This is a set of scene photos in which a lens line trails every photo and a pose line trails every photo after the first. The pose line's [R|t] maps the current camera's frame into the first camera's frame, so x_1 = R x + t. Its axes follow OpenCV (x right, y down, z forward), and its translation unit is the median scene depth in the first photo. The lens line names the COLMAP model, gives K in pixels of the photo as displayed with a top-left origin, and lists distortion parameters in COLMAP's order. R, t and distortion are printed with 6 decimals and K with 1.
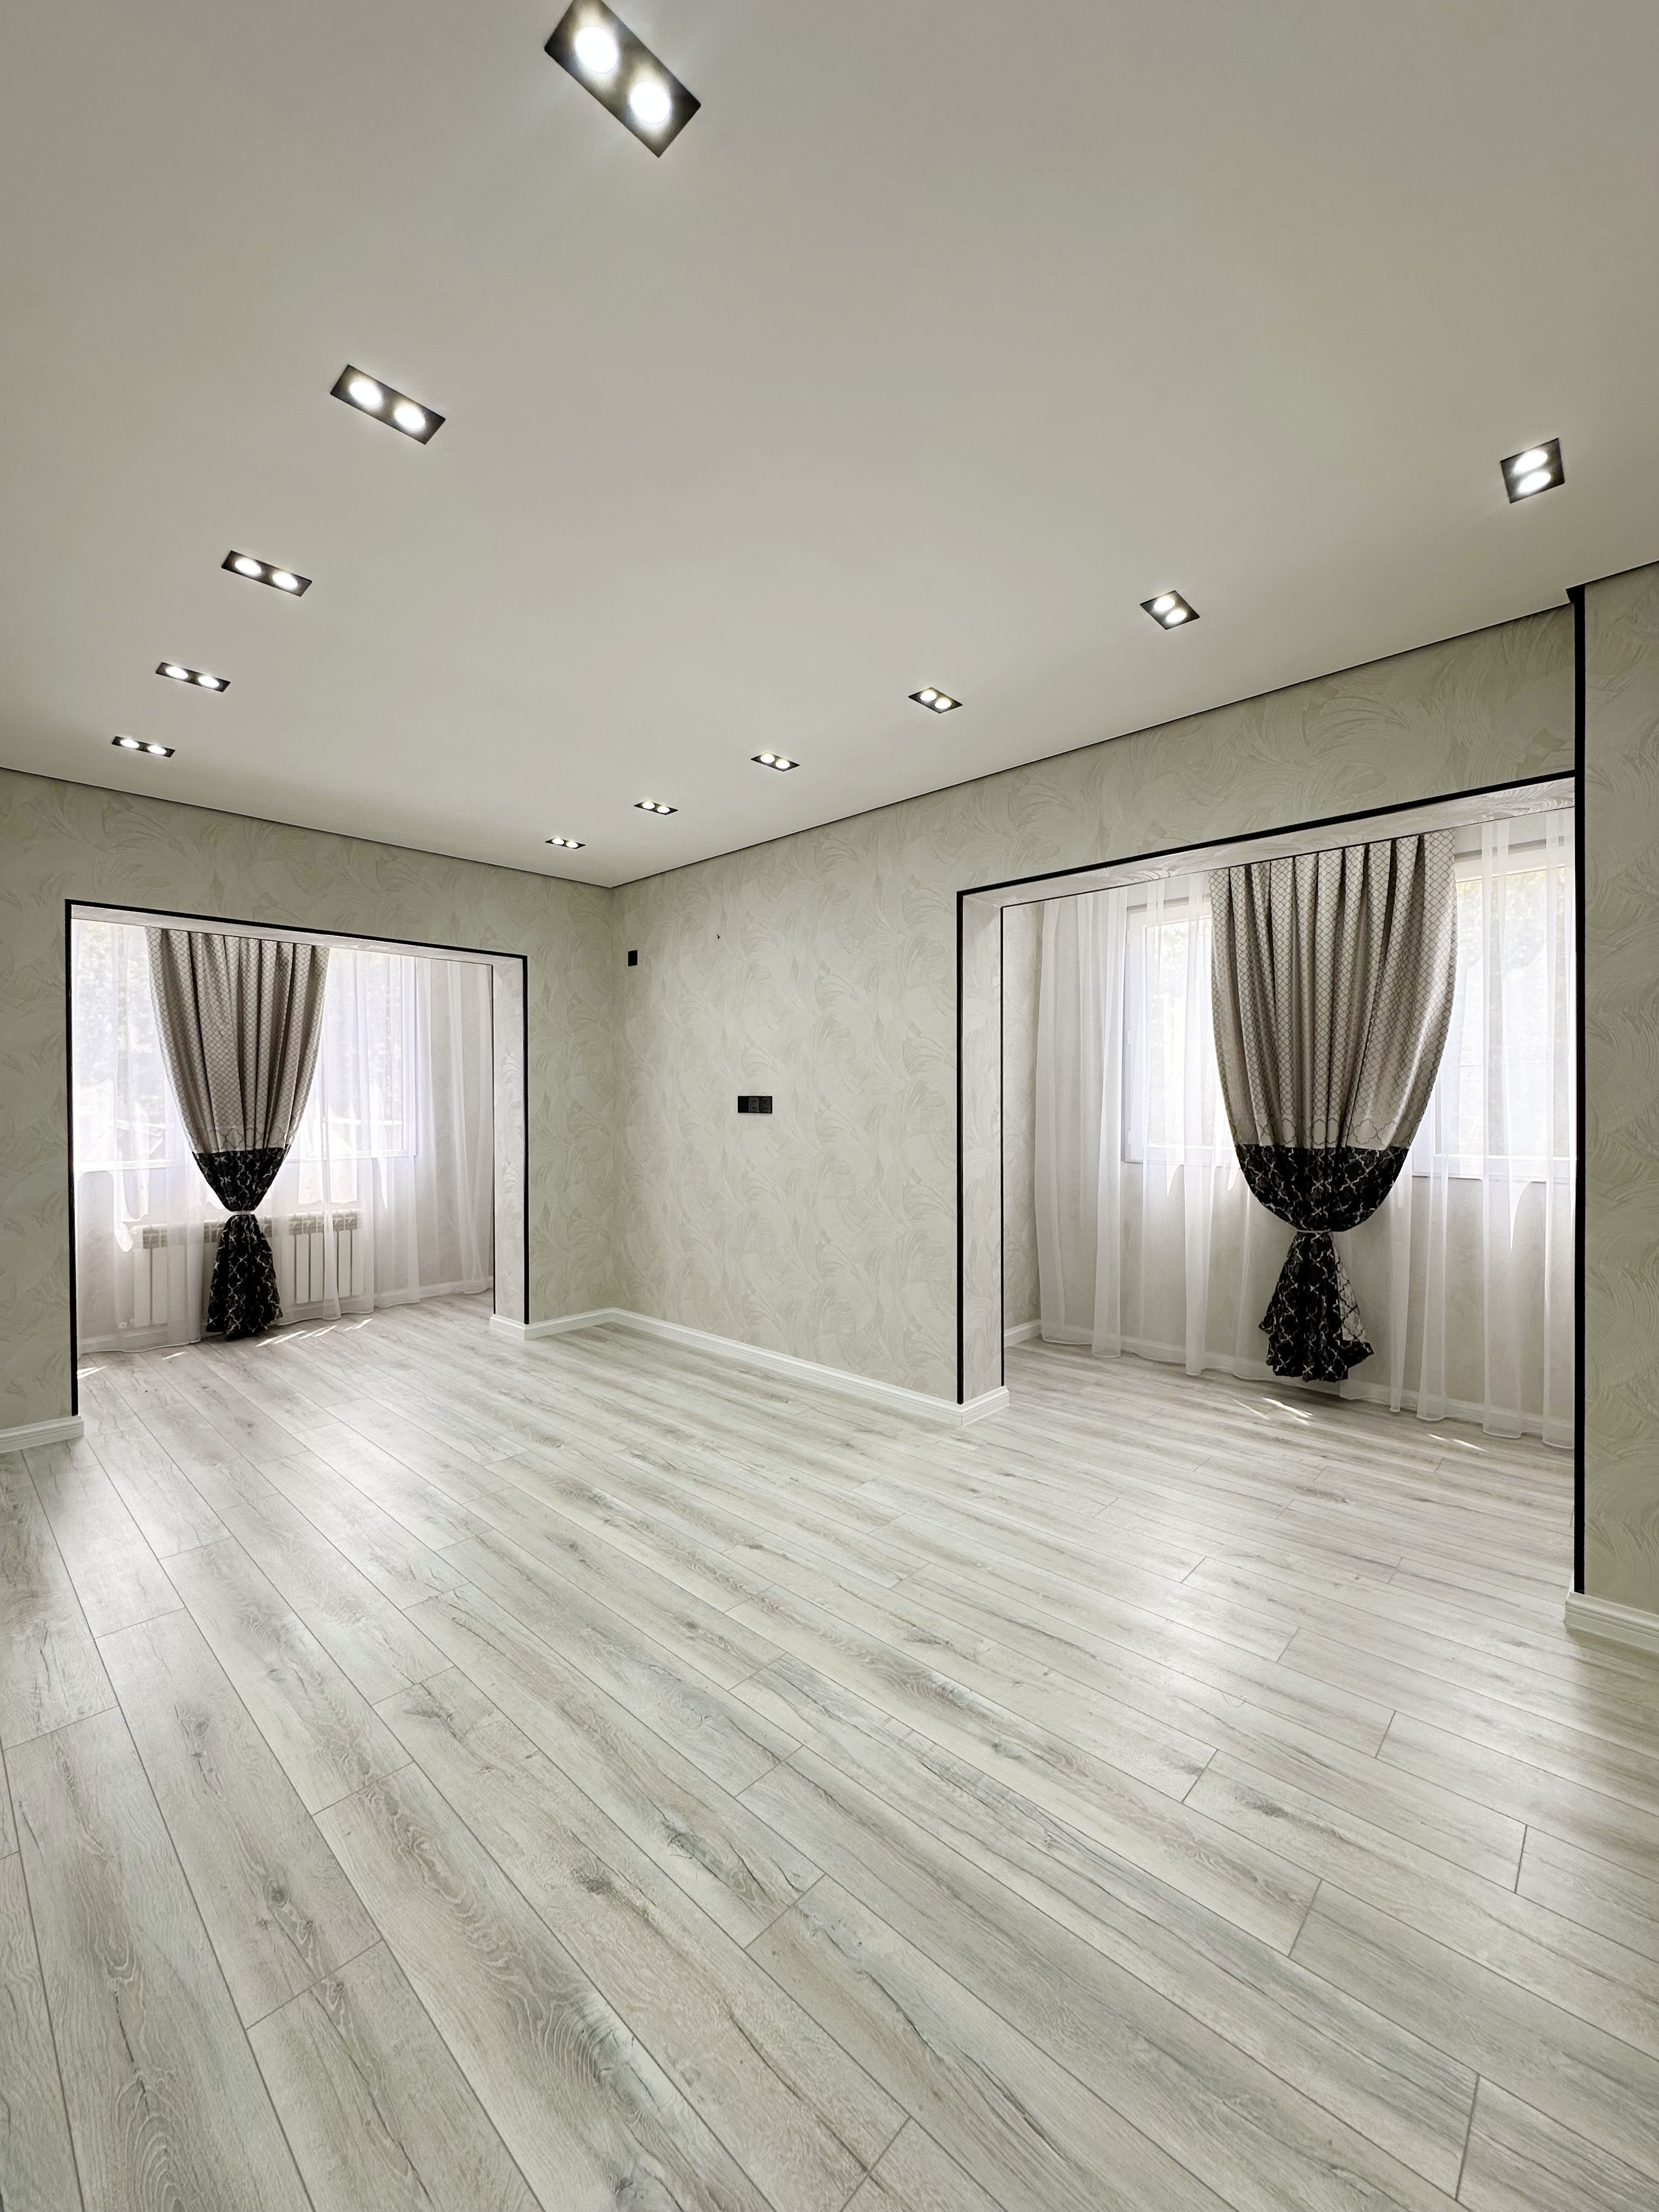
lens RADIAL K [[883.2, 0, 829.5], [0, 883.2, 1106.0], [0, 0, 1]] dist [-0.003176, 0.001063]
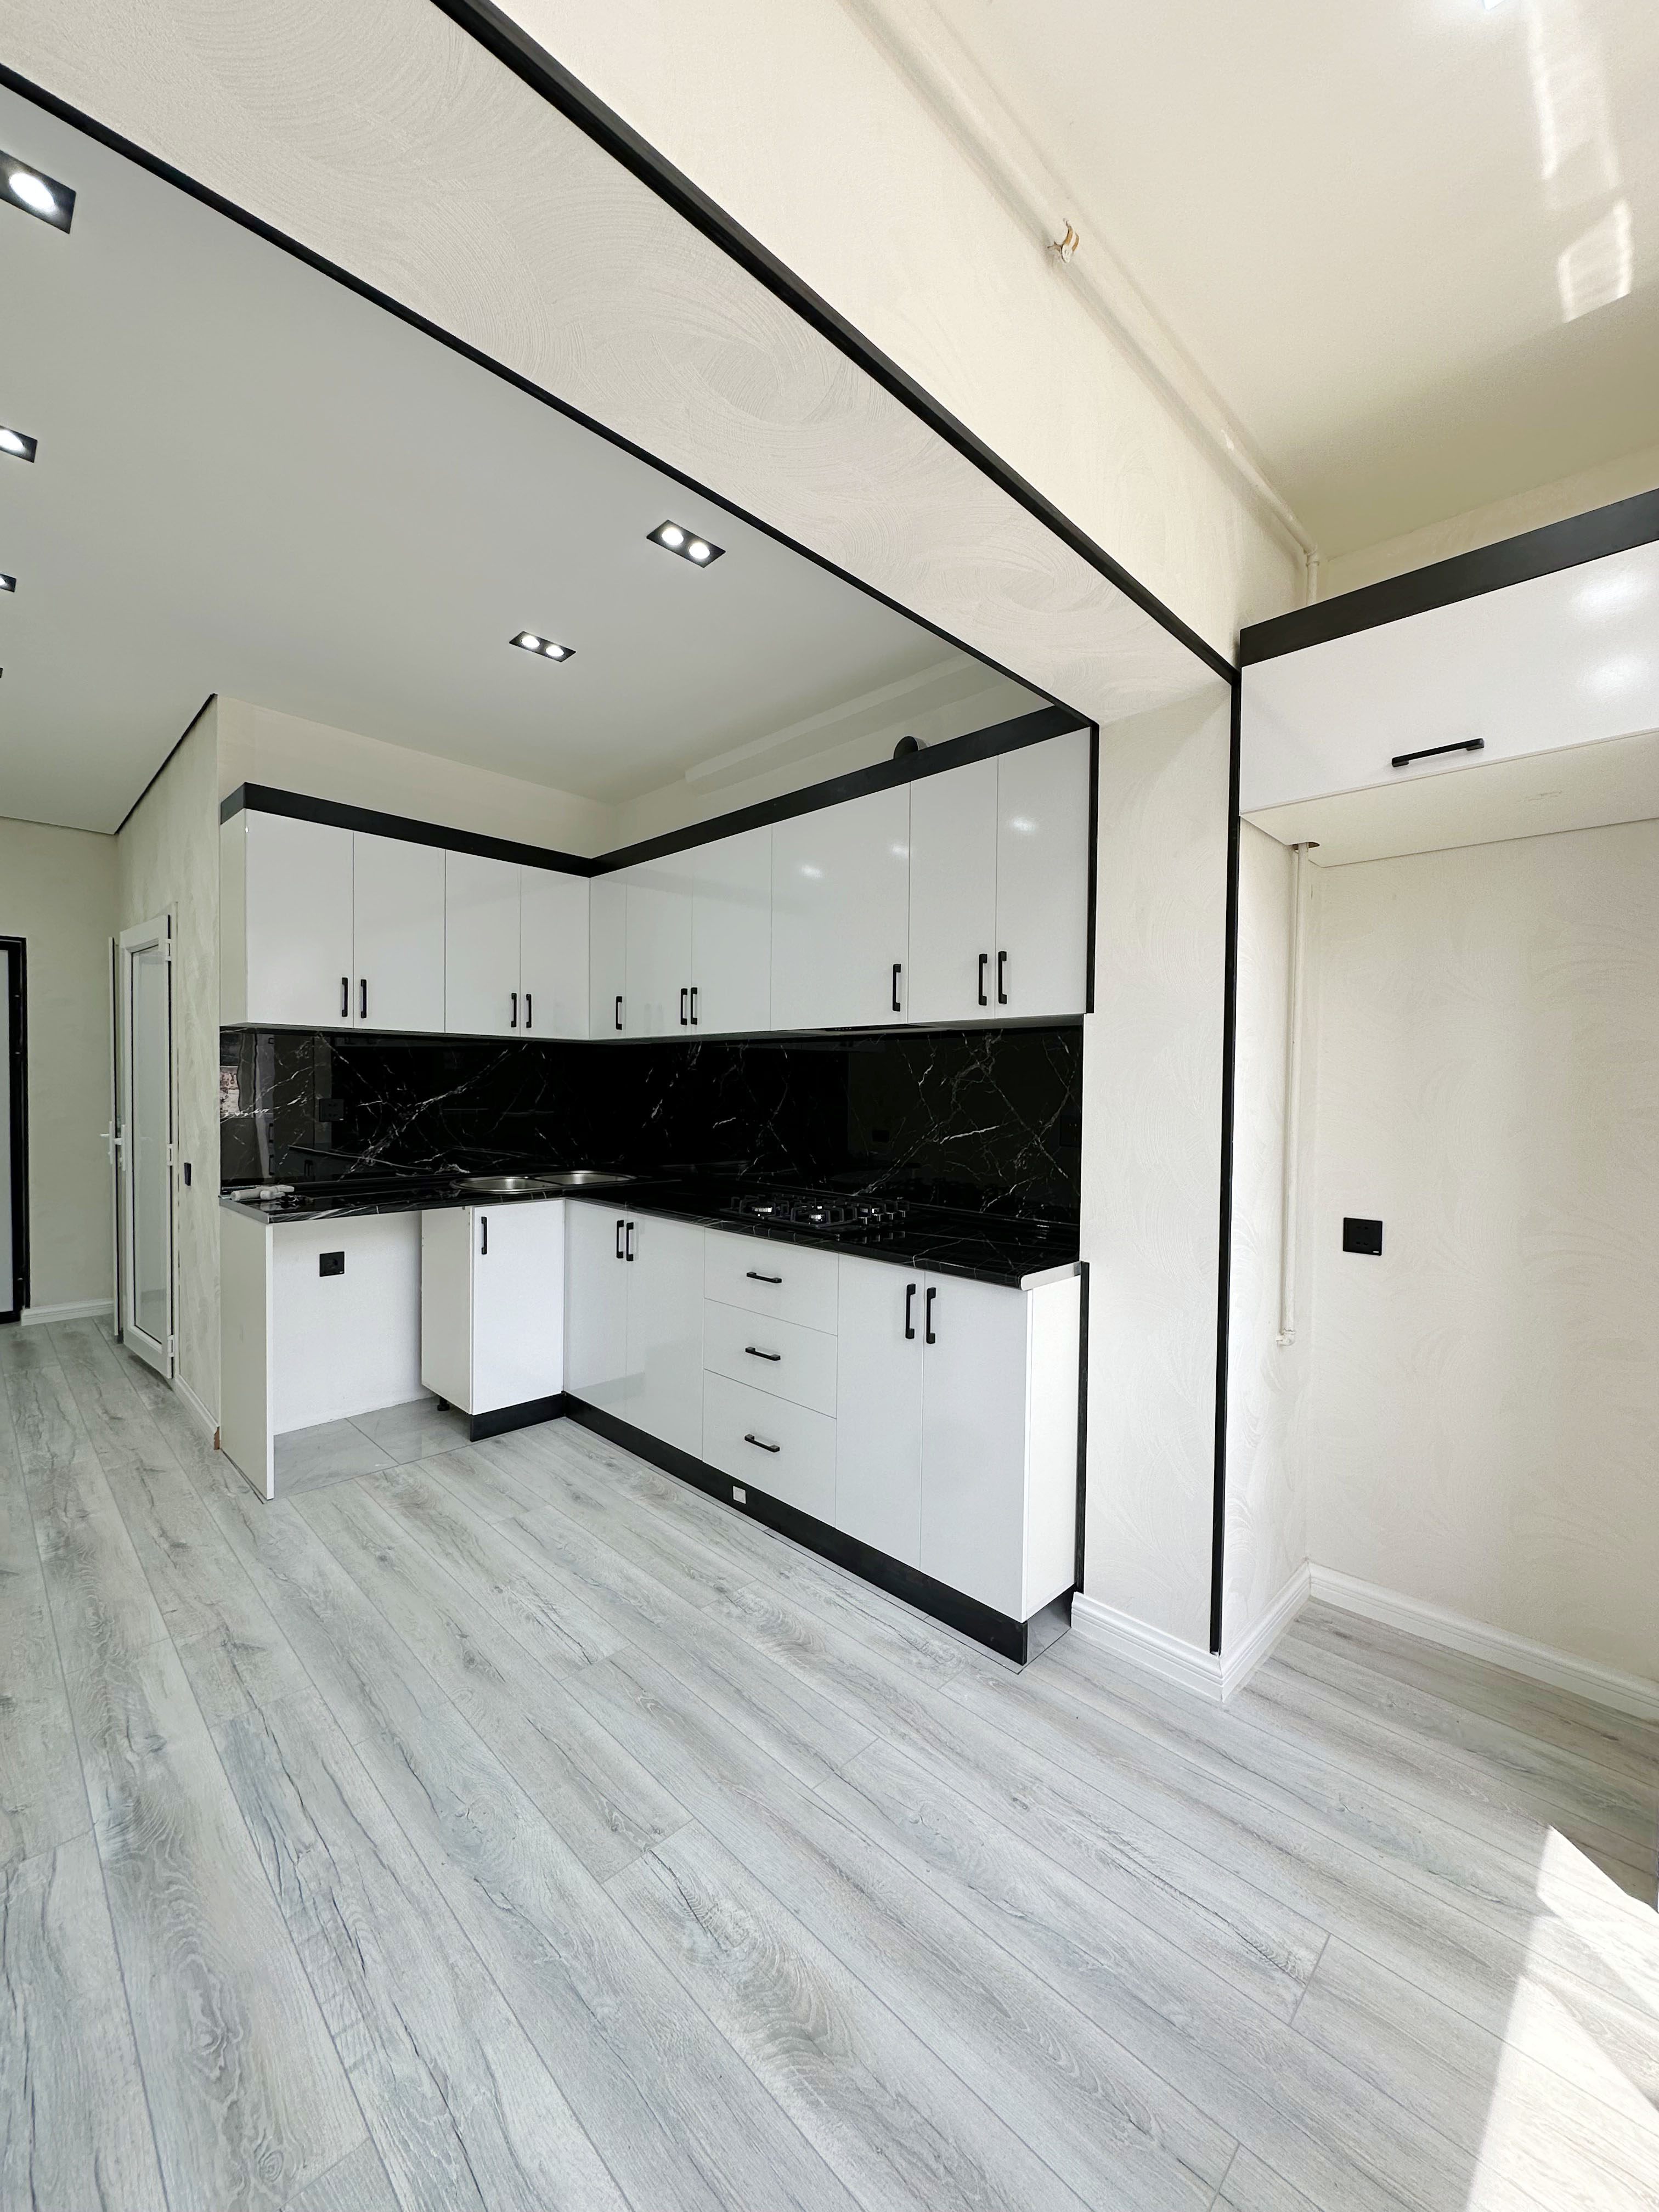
lens RADIAL K [[883.2, 0, 829.5], [0, 883.2, 1106.0], [0, 0, 1]] dist [-0.003176, 0.001063]
pose [[-0.999490, -0.005618, 0.031445, -0.135468], [-0.004281, 0.999090, 0.042428, -0.001436], [-0.031655, 0.042271, -0.998605, 0.763134]]
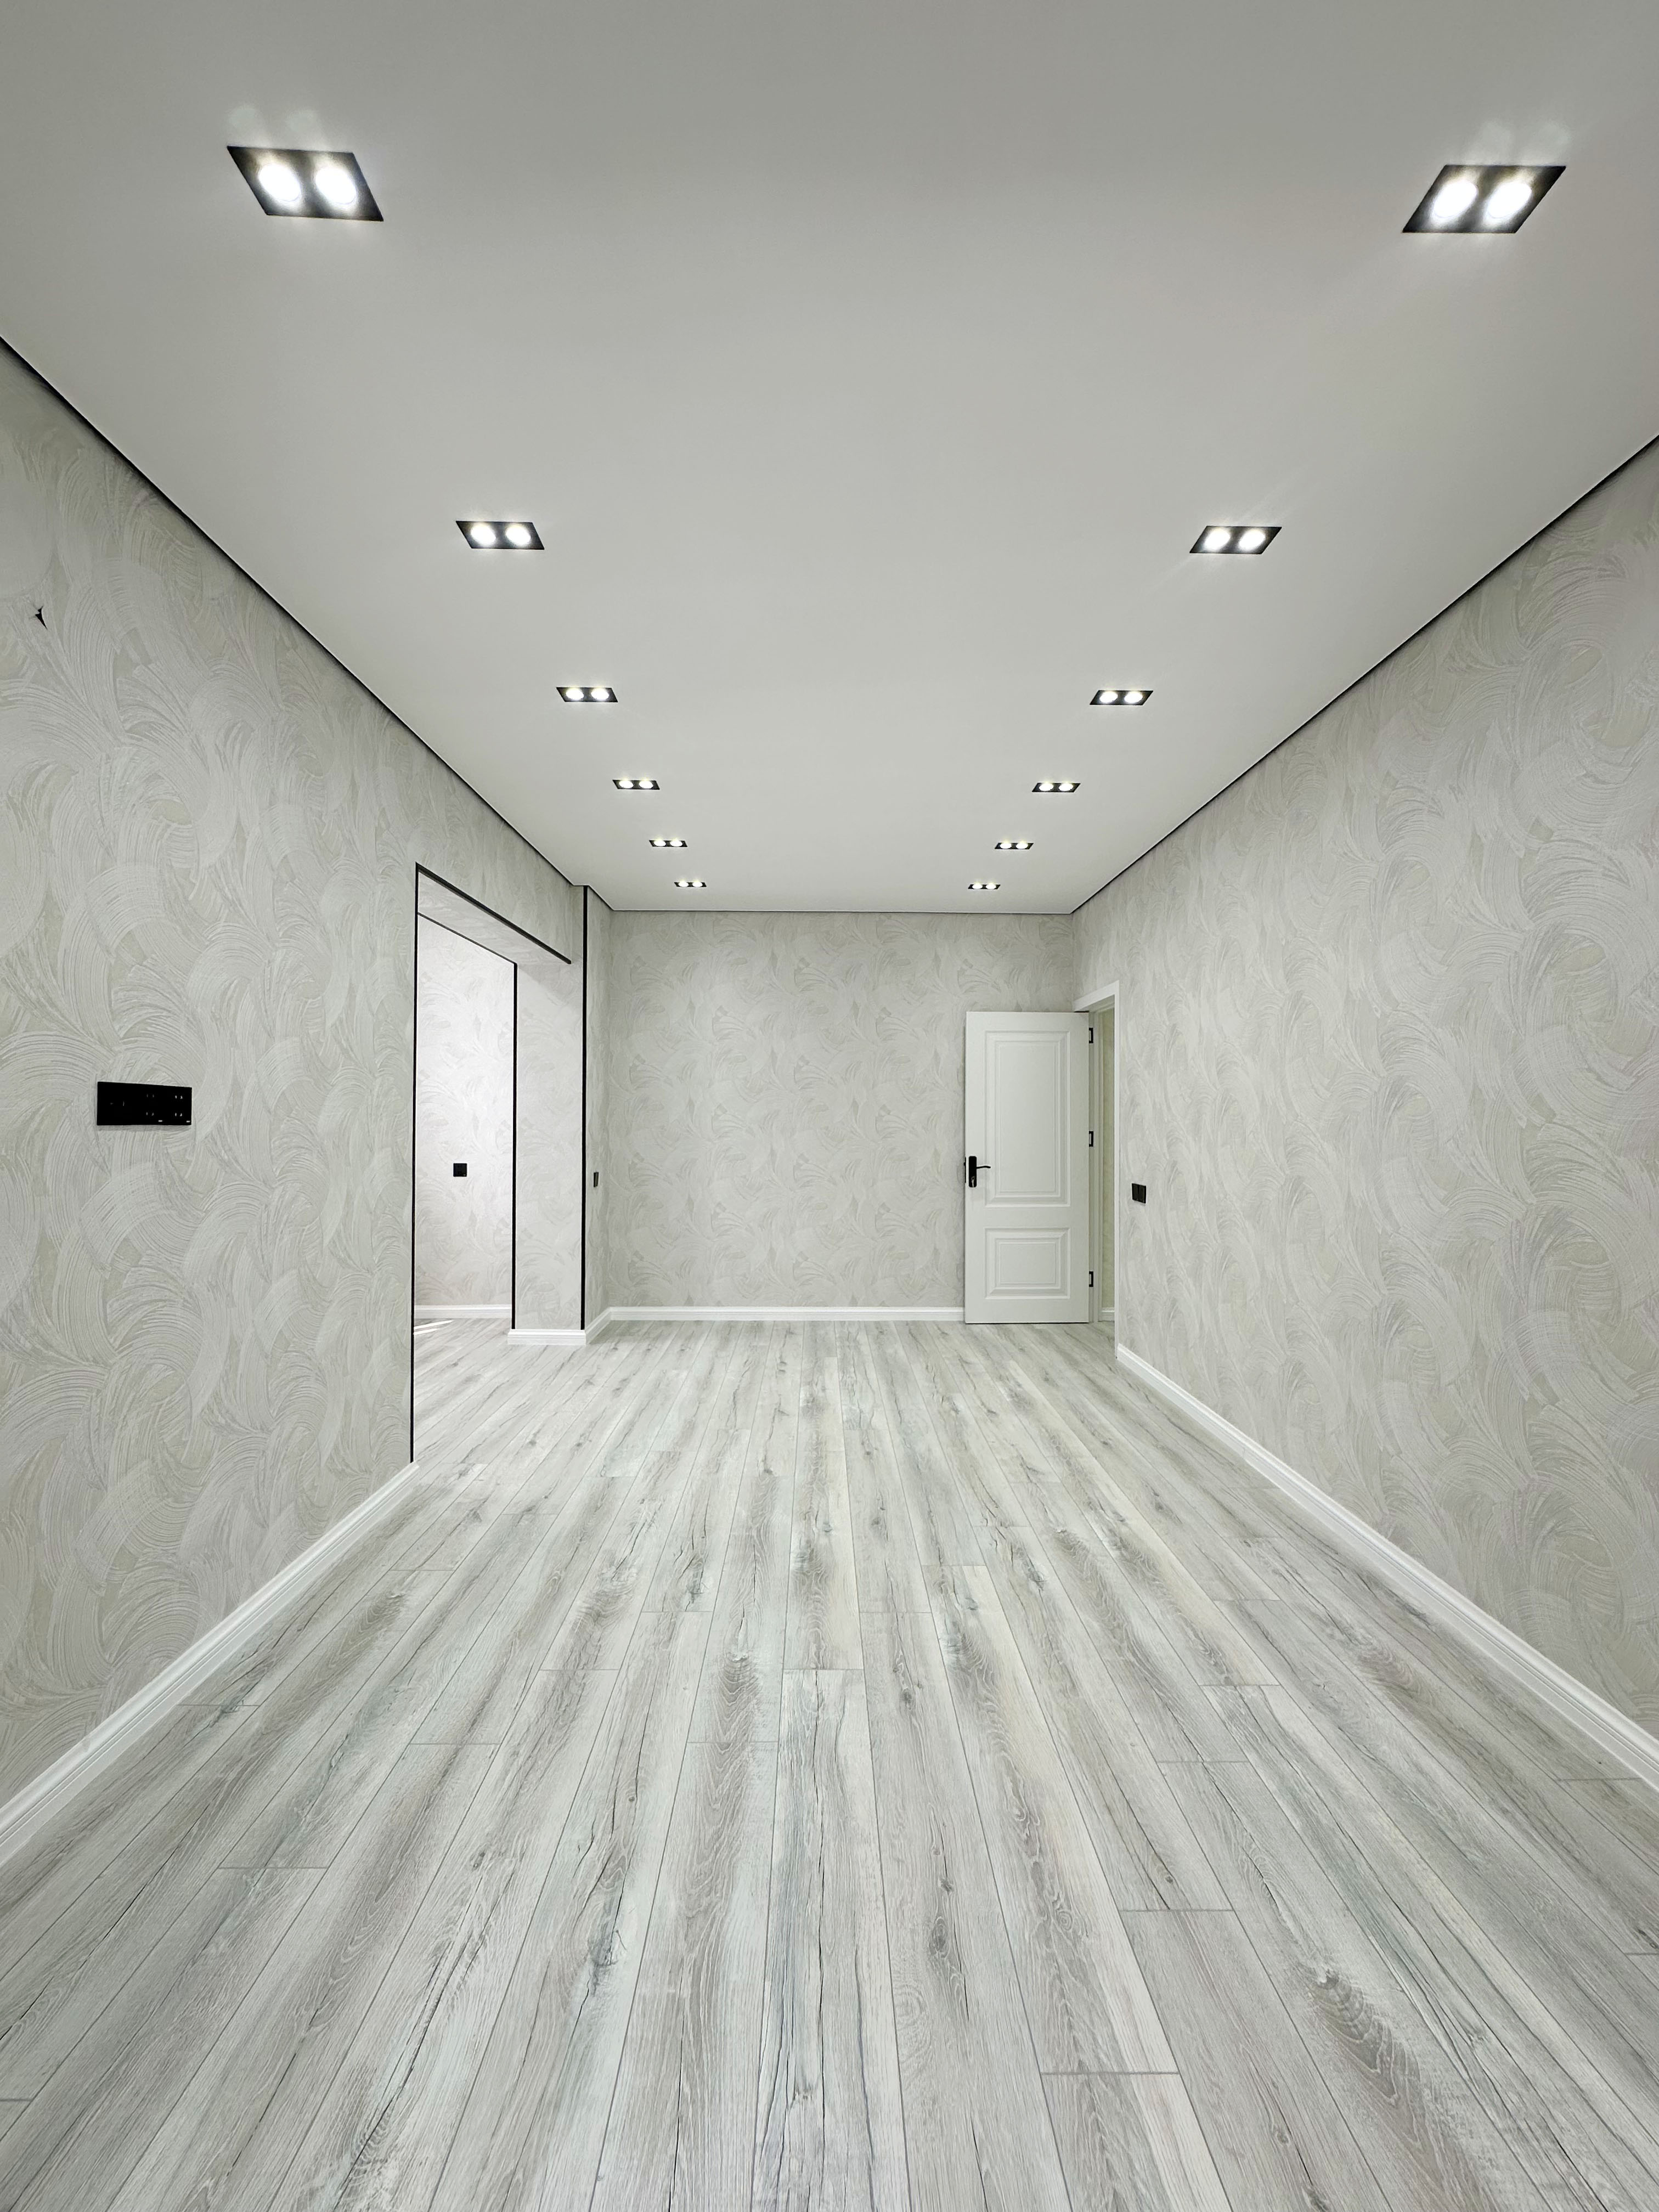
lens RADIAL K [[883.2, 0, 829.5], [0, 883.2, 1106.0], [0, 0, 1]] dist [-0.003176, 0.001063]
pose [[-0.692982, 0.011114, 0.720869, -0.690306], [0.004311, 0.999927, -0.011272, 0.005388], [-0.720942, -0.004704, -0.692980, 1.199433]]
